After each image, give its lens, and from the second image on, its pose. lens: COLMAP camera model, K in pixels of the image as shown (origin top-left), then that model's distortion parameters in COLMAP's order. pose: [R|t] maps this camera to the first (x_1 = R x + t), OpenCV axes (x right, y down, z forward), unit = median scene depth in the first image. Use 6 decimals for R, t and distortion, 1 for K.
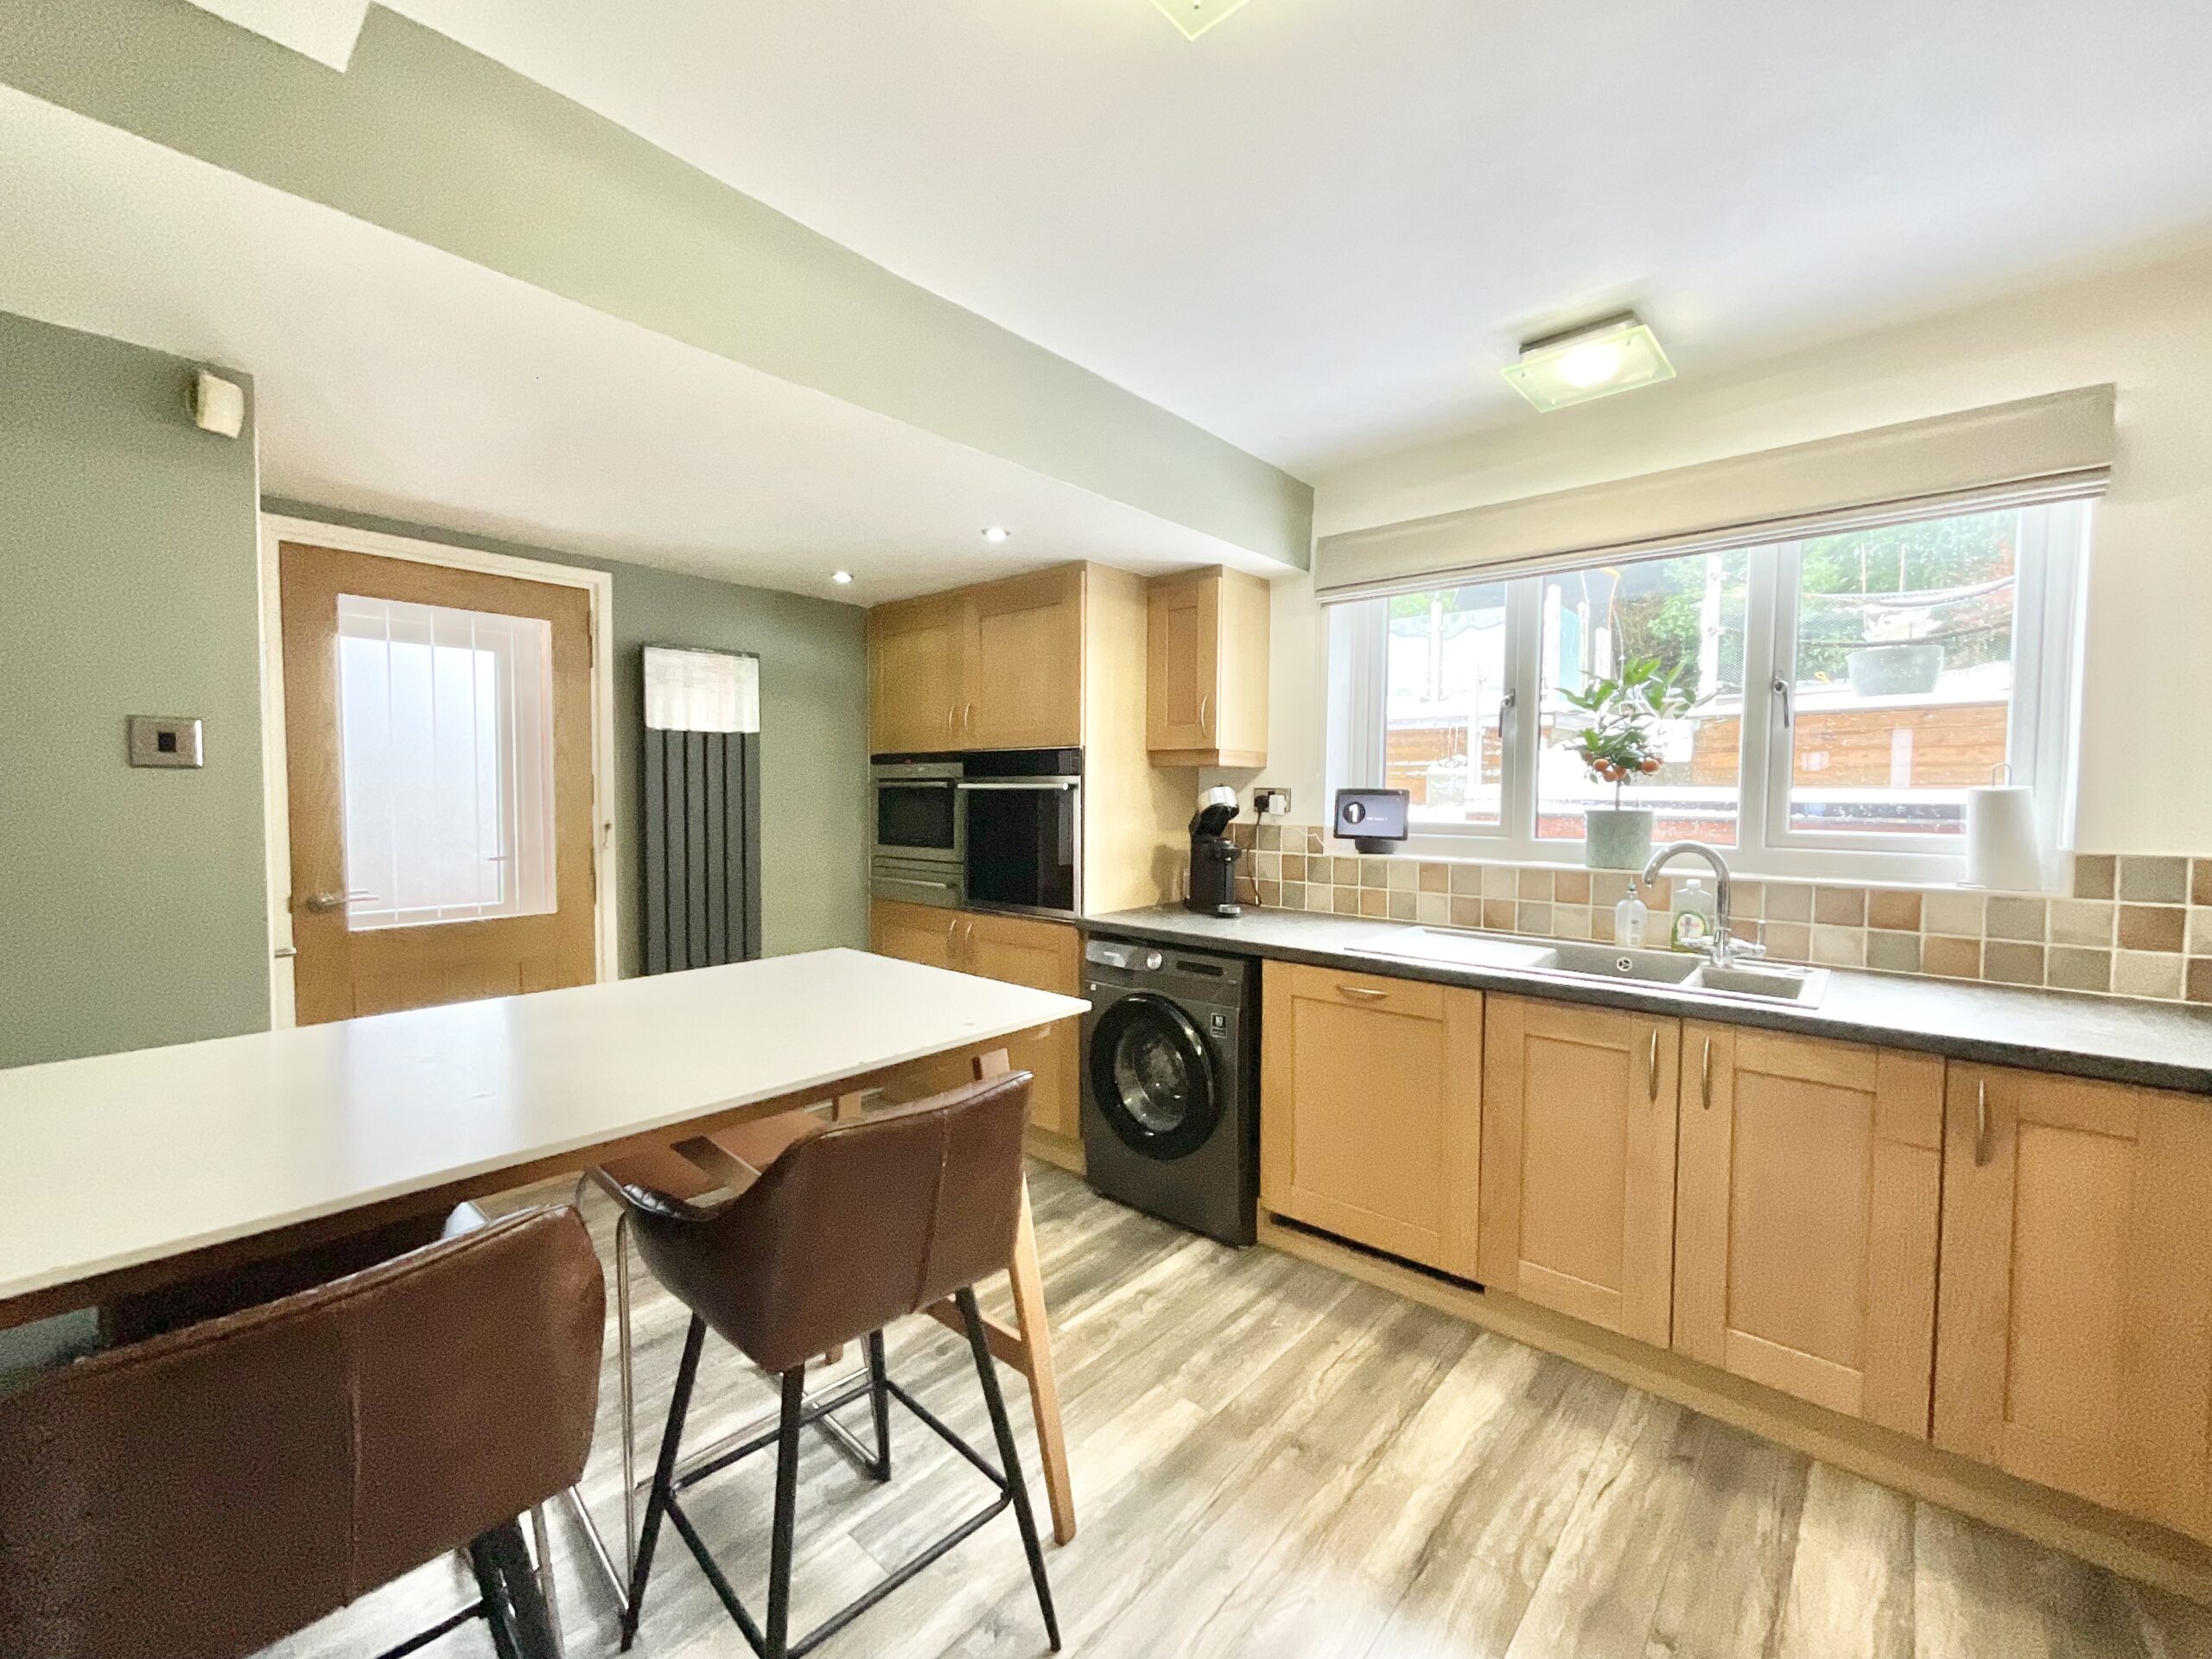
lens RADIAL K [[897.4, 0, 1104.3], [0, 897.4, 826.4], [0, 0, 1]] dist [-0.011444, 0.004769]
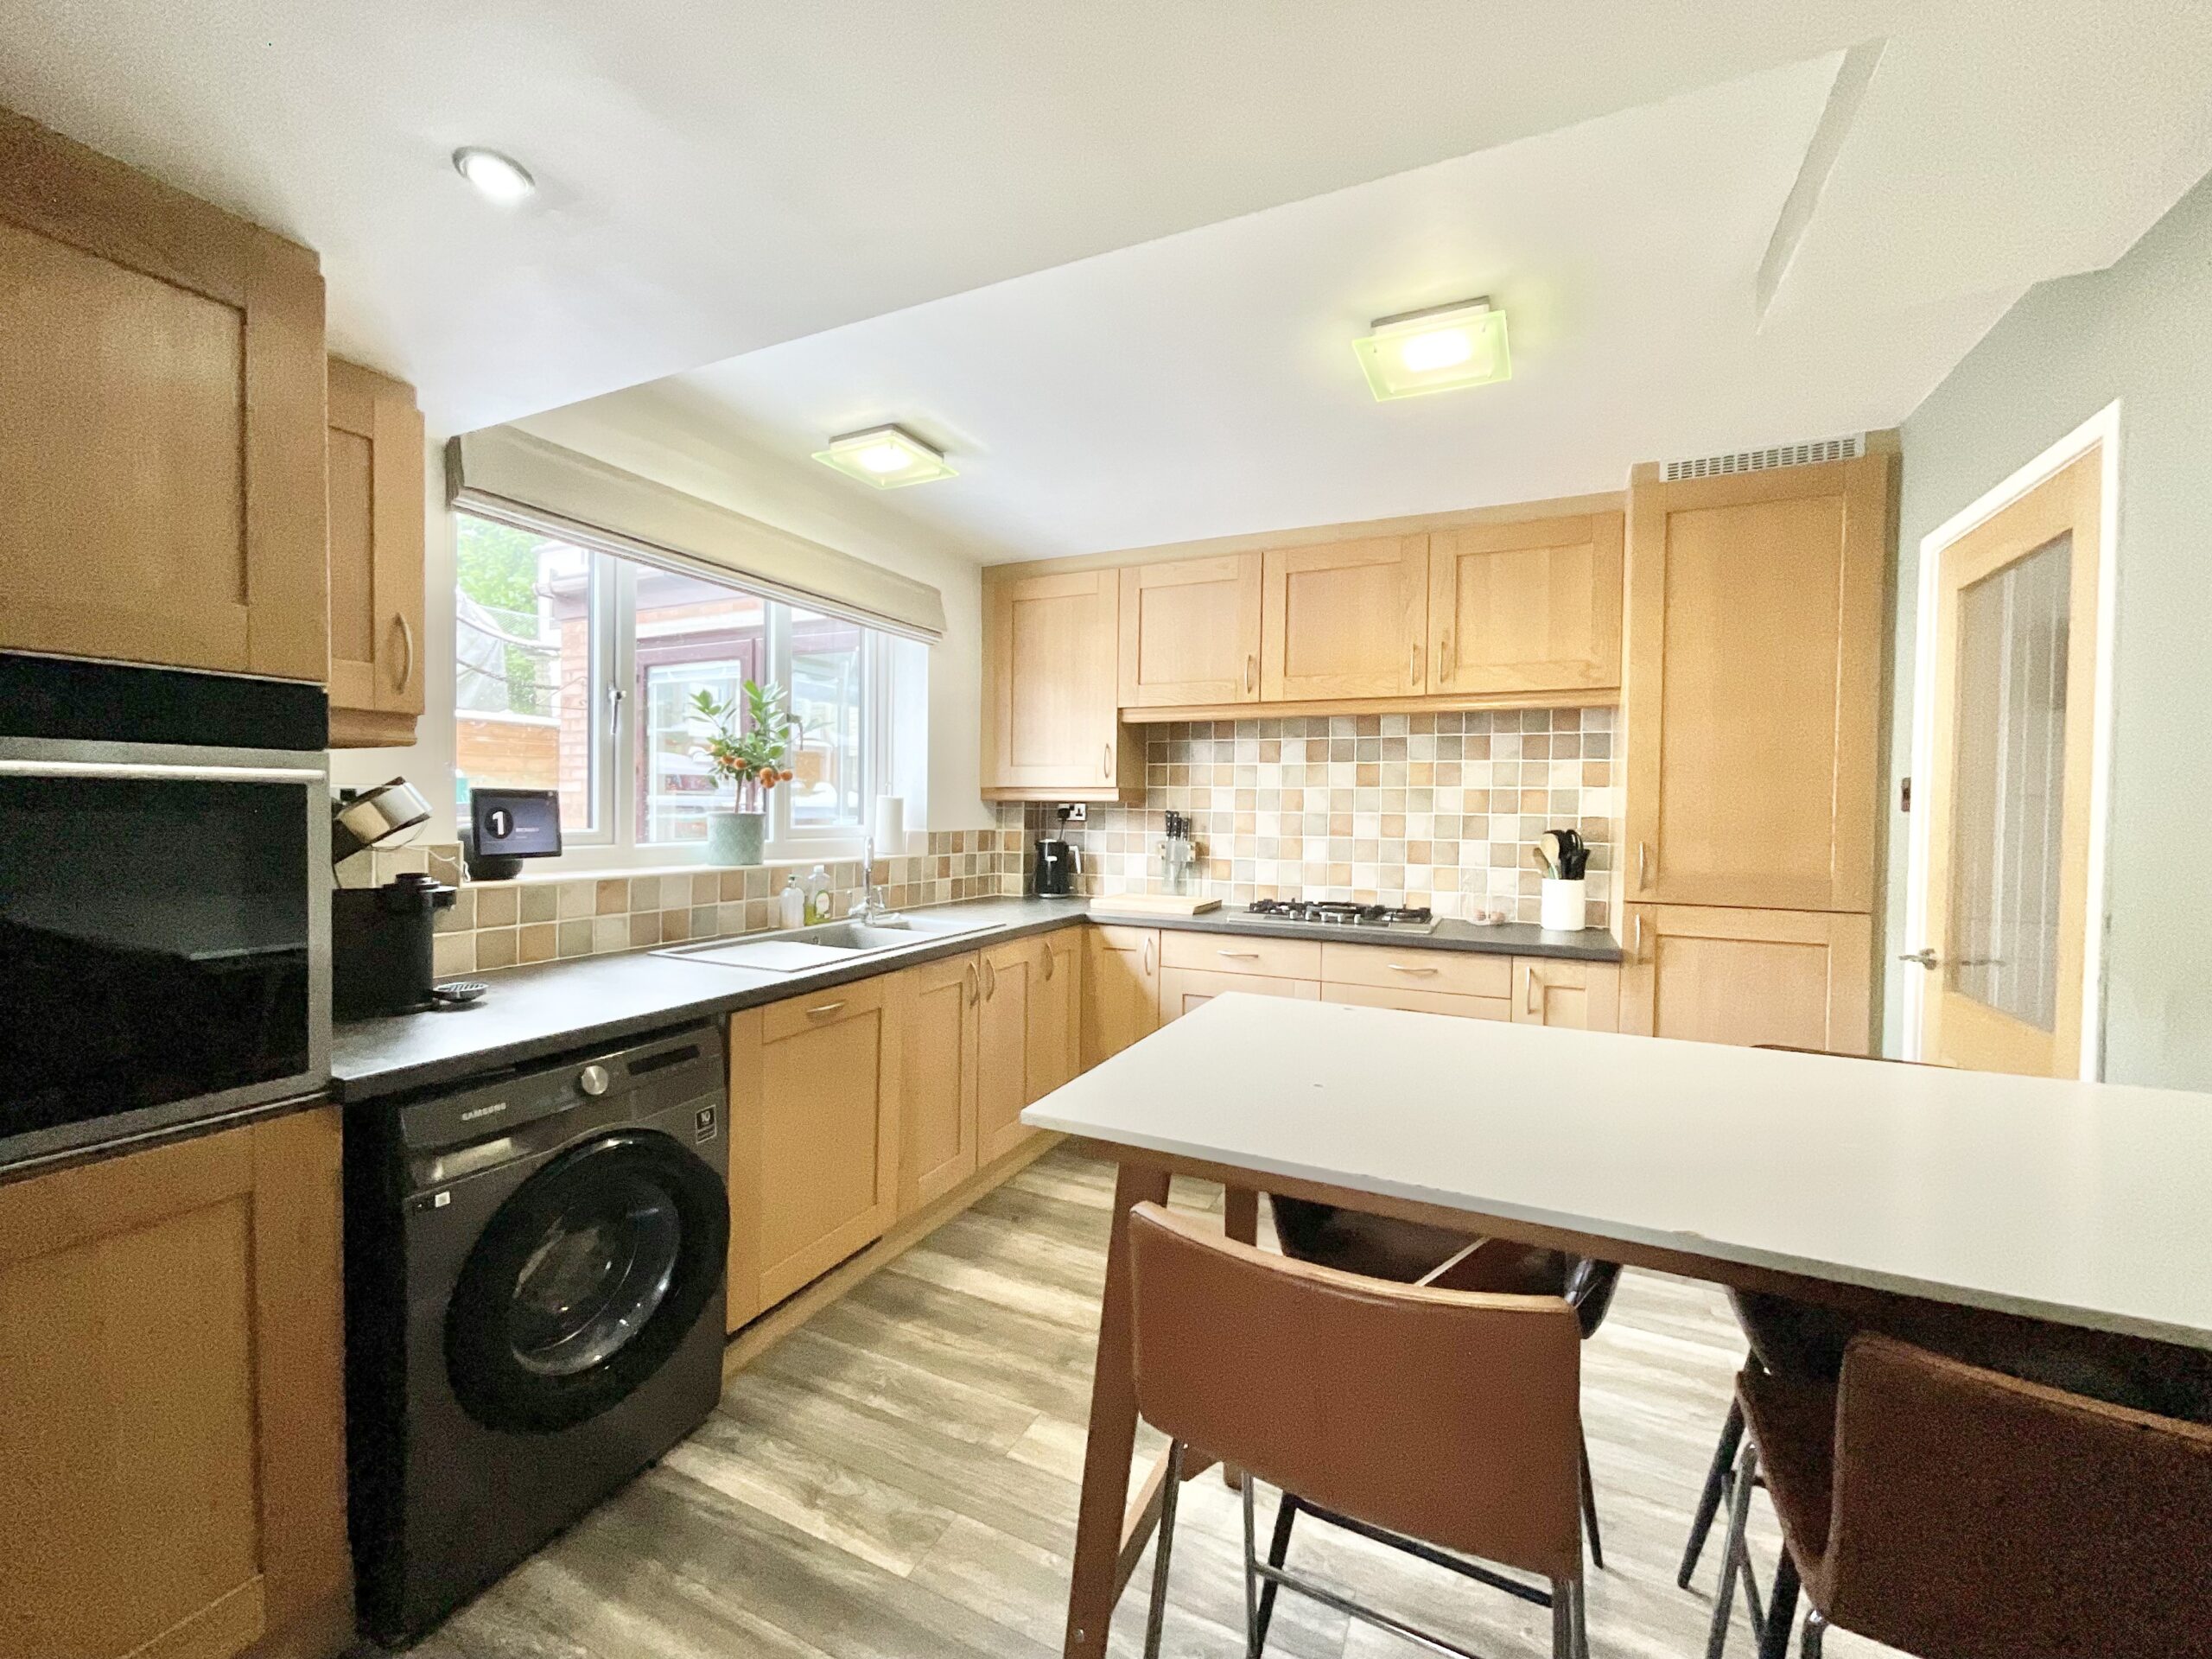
lens RADIAL K [[897.4, 0, 1104.3], [0, 897.4, 826.4], [0, 0, 1]] dist [-0.011444, 0.004769]
pose [[-0.277687, -0.029253, 0.960226, -0.721747], [0.023677, 0.999024, 0.037282, -0.036878], [-0.960380, 0.033088, -0.276723, 1.006098]]
